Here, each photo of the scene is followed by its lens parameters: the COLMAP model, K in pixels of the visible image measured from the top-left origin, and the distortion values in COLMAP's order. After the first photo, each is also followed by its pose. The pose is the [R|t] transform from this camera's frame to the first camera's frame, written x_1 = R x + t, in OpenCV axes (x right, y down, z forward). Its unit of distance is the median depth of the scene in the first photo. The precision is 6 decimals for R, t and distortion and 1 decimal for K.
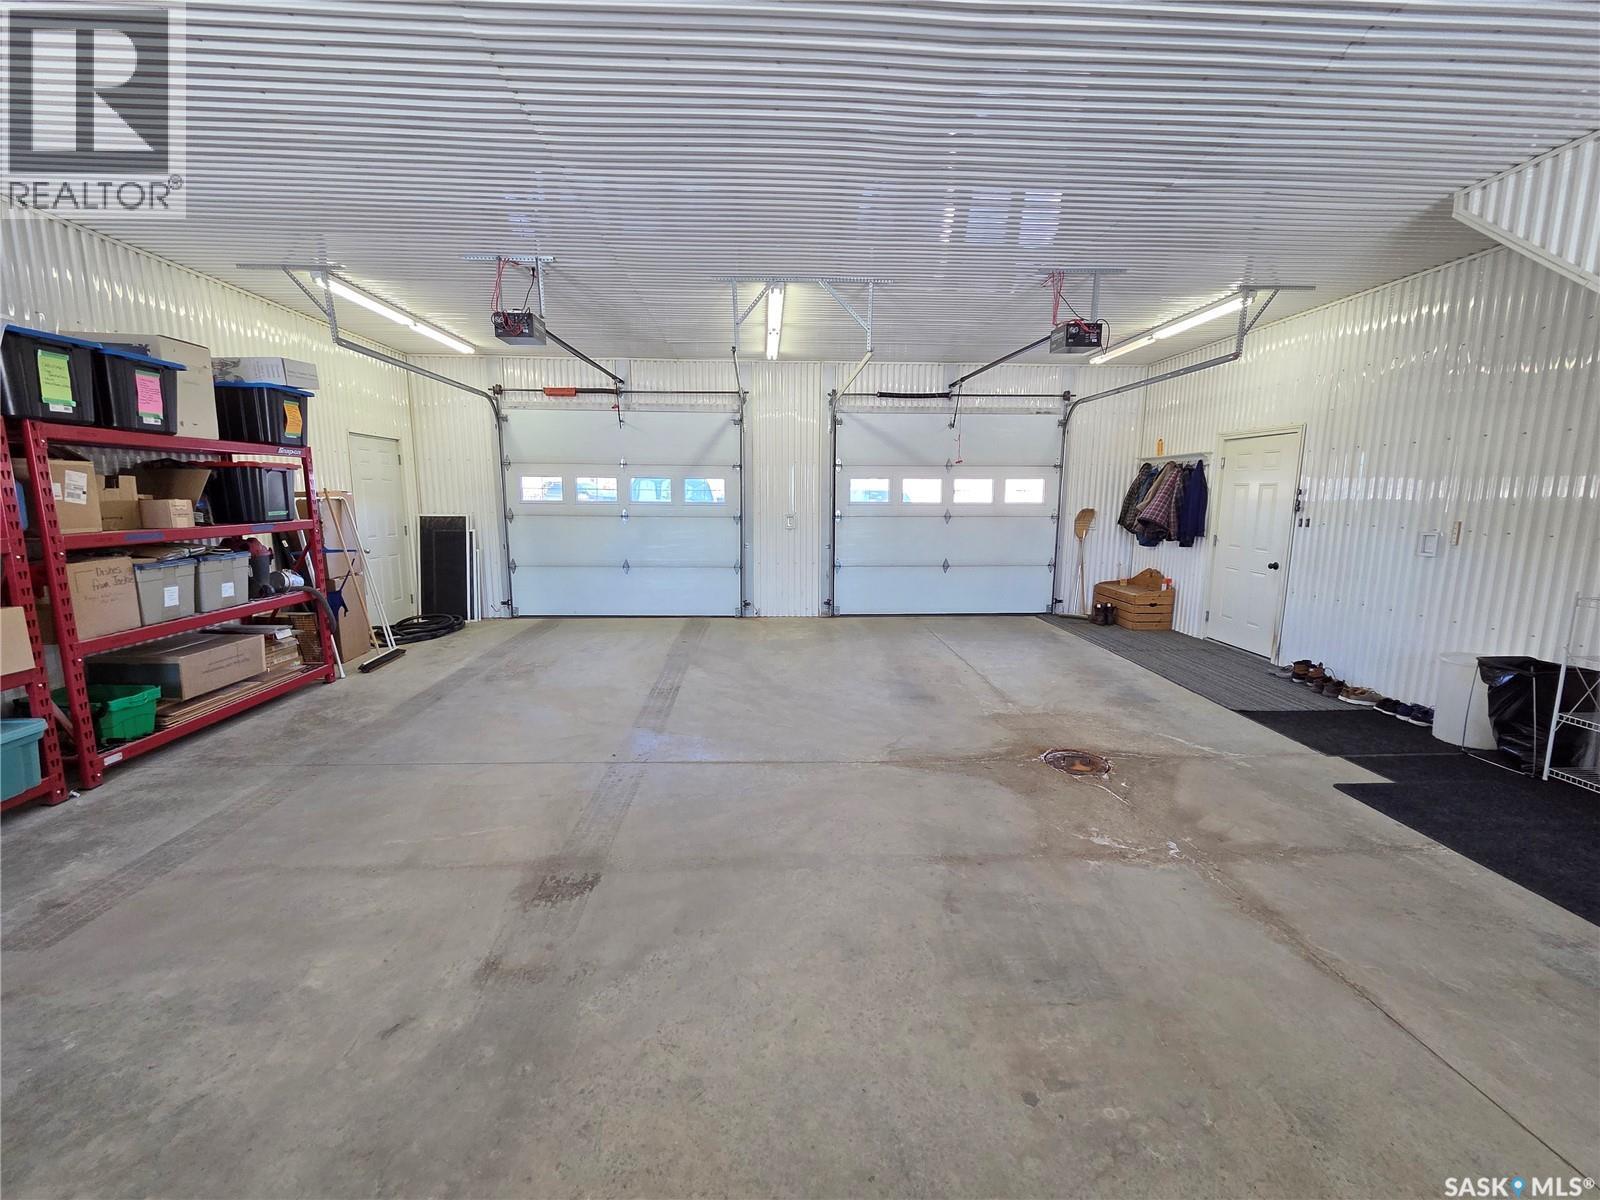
lens RADIAL K [[660.9, 0, 800.5], [0, 660.9, 598.1], [0, 0, 1]] dist [0.001825, -0.000208]
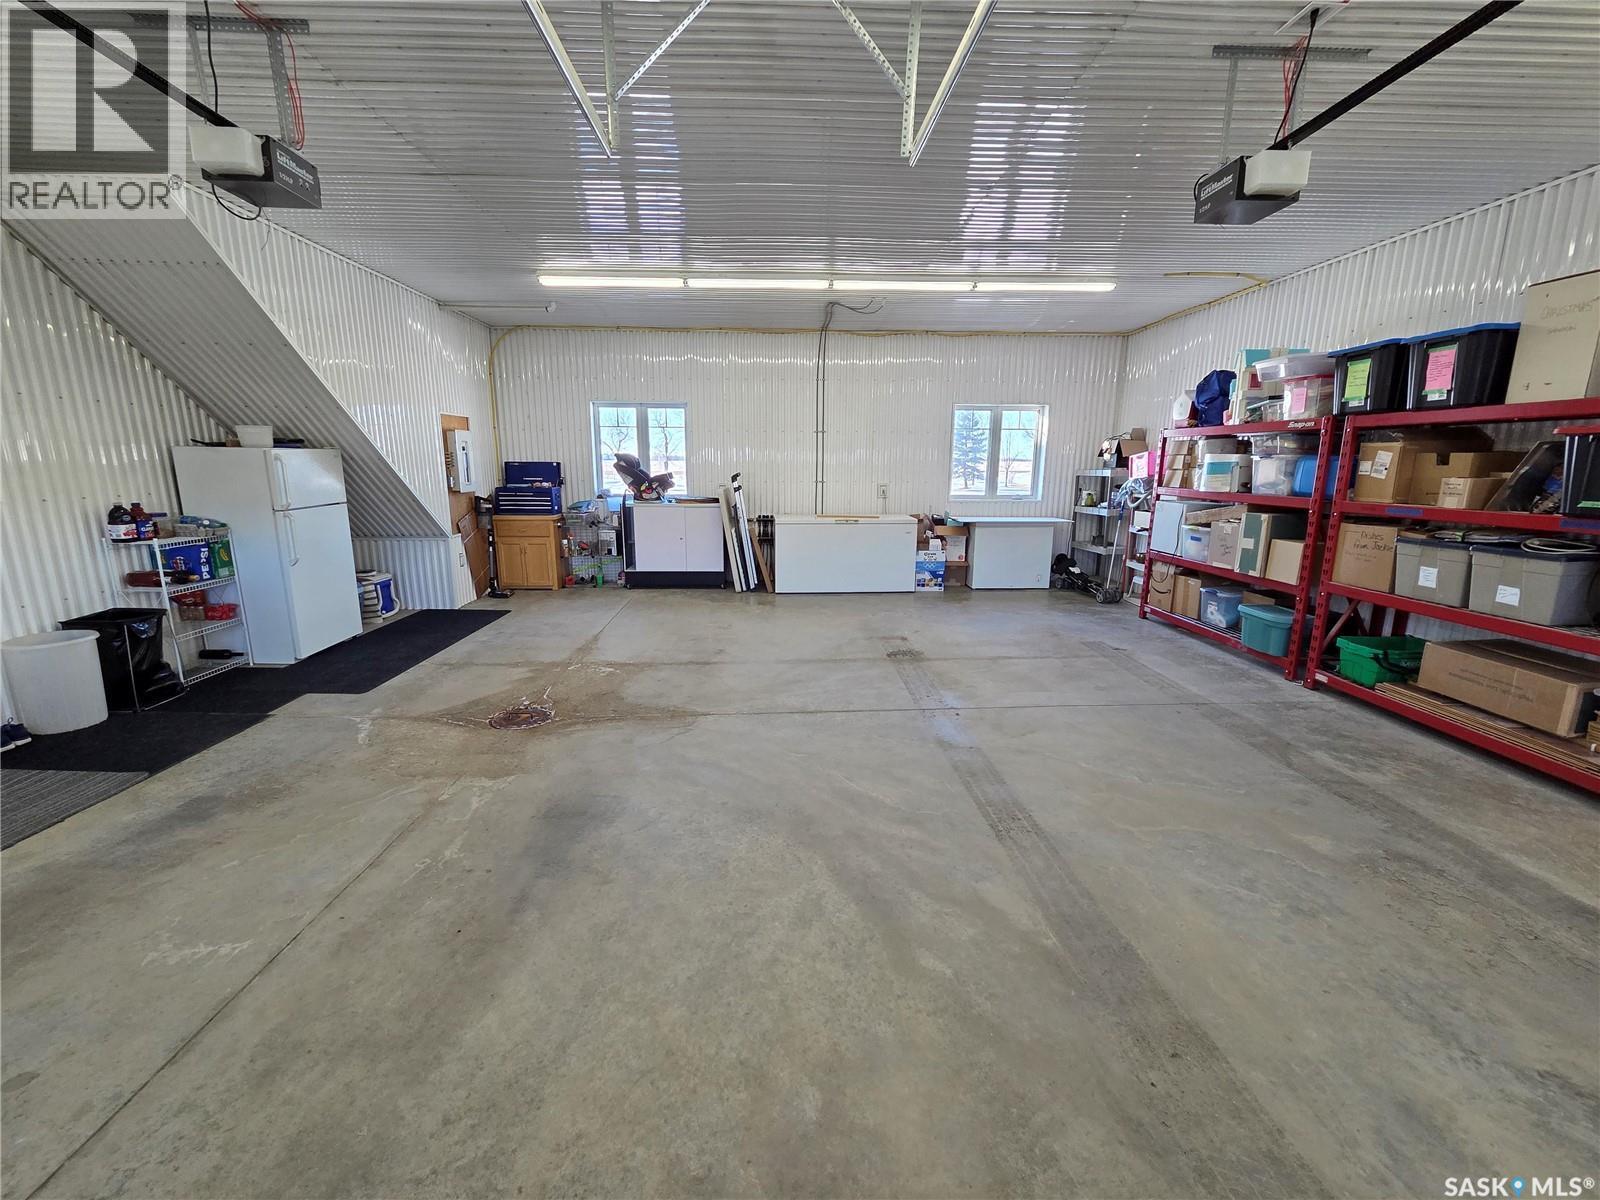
lens RADIAL K [[660.9, 0, 800.4], [0, 660.9, 597.8], [0, 0, 1]] dist [0.001825, -0.000208]
pose [[-0.999882, -0.010884, 0.010857, -0.038988], [-0.006332, 0.935128, 0.354254, -0.311388], [-0.014008, 0.354143, -0.935086, 1.924667]]
